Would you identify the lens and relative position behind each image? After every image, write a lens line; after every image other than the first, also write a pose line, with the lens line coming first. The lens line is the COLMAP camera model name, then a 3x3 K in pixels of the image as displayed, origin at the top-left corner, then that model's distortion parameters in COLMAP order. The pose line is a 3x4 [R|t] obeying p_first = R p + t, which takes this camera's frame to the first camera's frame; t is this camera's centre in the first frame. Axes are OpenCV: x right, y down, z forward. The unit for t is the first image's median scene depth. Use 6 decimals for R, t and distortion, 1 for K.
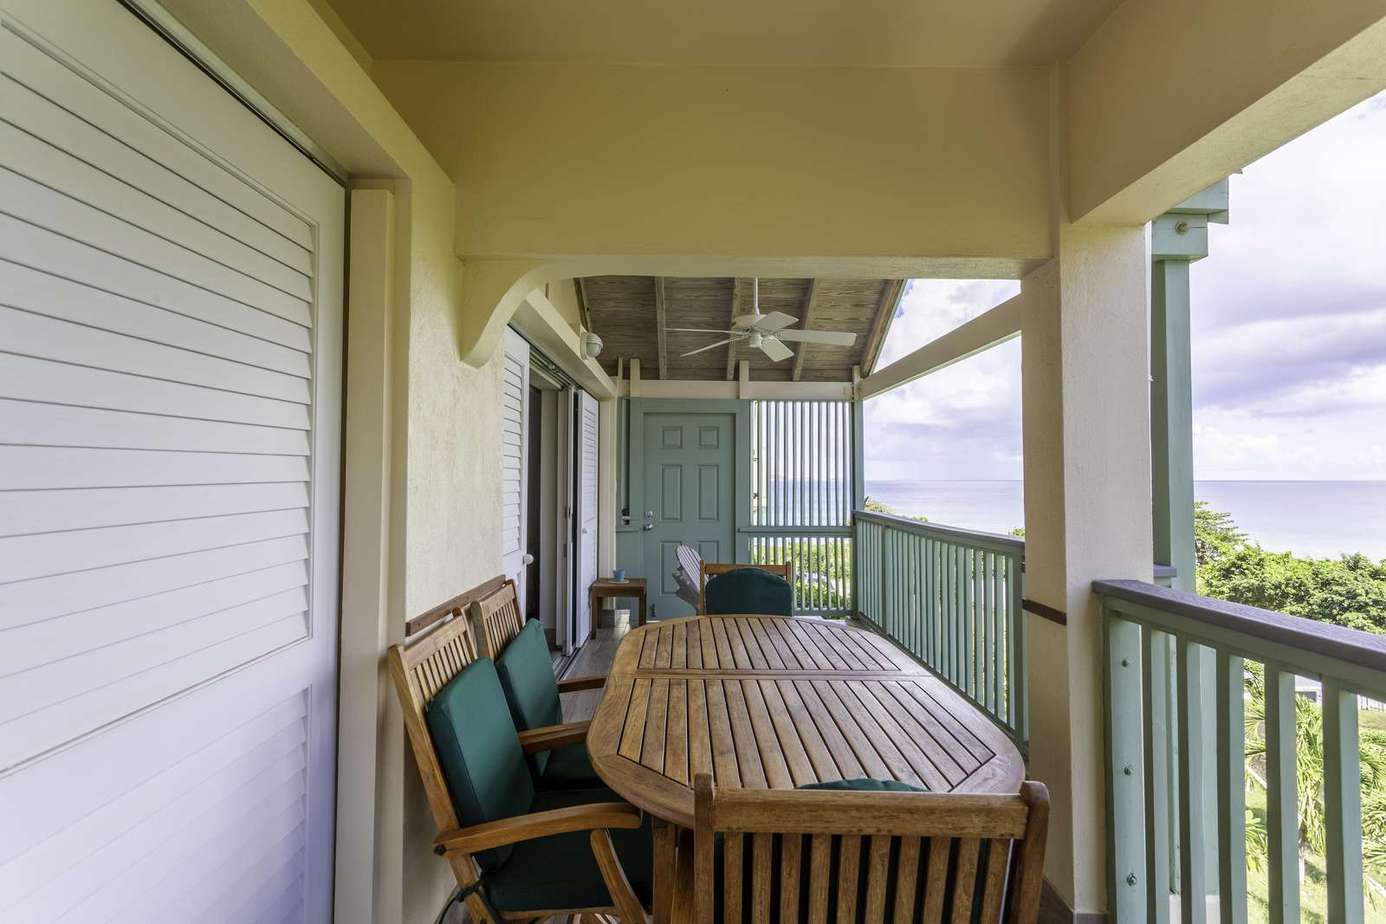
lens RADIAL K [[657.2, 0, 700.1], [0, 657.2, 457.7], [0, 0, 1]] dist [0.000957, 0.000362]
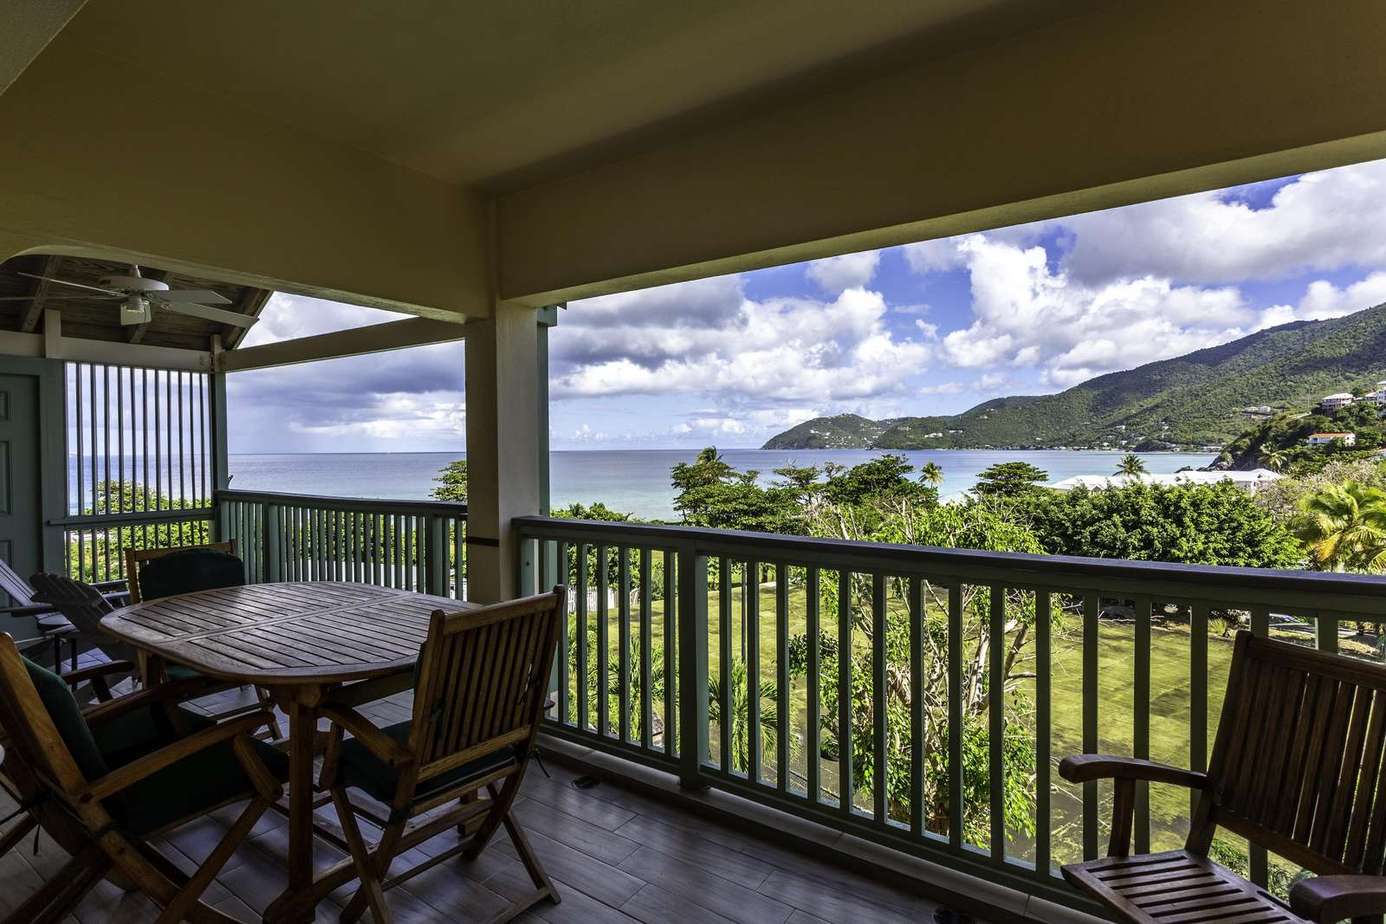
lens RADIAL K [[657.2, 0, 700.1], [0, 657.2, 457.7], [0, 0, 1]] dist [0.000957, 0.000362]
pose [[0.567676, -0.016368, 0.823090, -0.145715], [-0.017486, 0.999337, 0.031932, -0.008138], [-0.823067, -0.032519, 0.567013, -0.098712]]
